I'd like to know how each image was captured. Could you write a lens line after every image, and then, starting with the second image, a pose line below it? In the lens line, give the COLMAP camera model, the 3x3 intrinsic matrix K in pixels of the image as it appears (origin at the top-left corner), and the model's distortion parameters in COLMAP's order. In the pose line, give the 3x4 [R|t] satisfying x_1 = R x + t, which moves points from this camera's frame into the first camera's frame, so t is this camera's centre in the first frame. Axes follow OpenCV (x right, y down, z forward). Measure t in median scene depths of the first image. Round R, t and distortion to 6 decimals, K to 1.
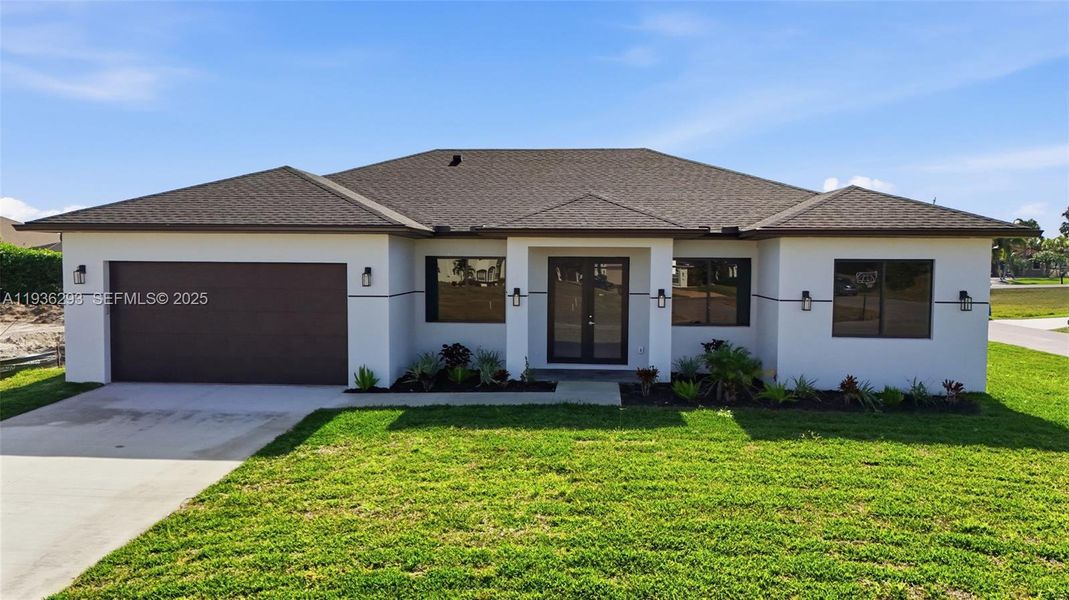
lens RADIAL K [[792.0, 0, 534.2], [0, 792.0, 299.1], [0, 0, 1]] dist [0.046381, -0.024253]
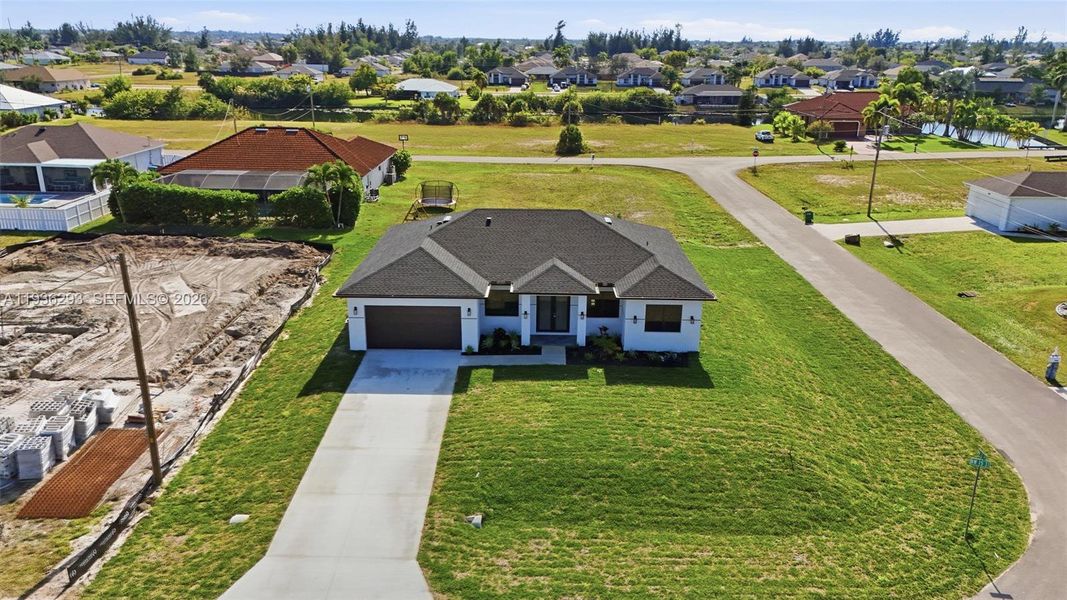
lens RADIAL K [[790.5, 0, 534.0], [0, 790.5, 298.2], [0, 0, 1]] dist [0.046381, -0.024253]
pose [[0.998199, -0.014709, 0.058154, -0.146962], [-0.000970, 0.965387, 0.260819, -0.741860], [-0.059978, -0.260406, 0.963635, -1.482595]]
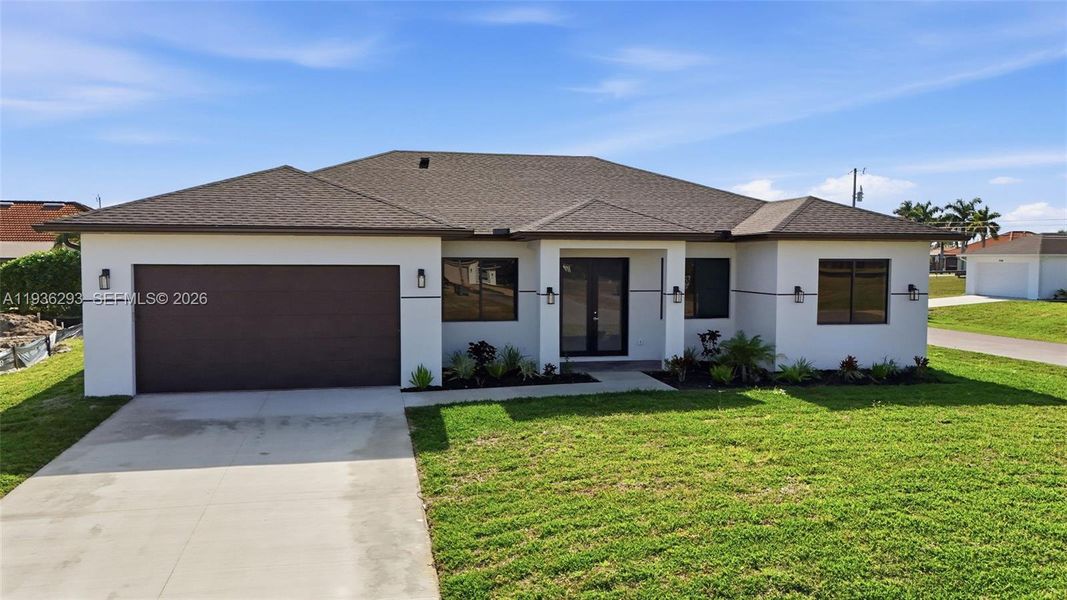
lens RADIAL K [[790.5, 0, 534.2], [0, 790.5, 303.5], [0, 0, 1]] dist [0.046381, -0.024253]
pose [[0.962227, -0.019417, 0.271554, -0.345727], [0.017329, 0.999799, 0.010086, -0.003258], [-0.271695, -0.005000, 0.962370, -0.022836]]
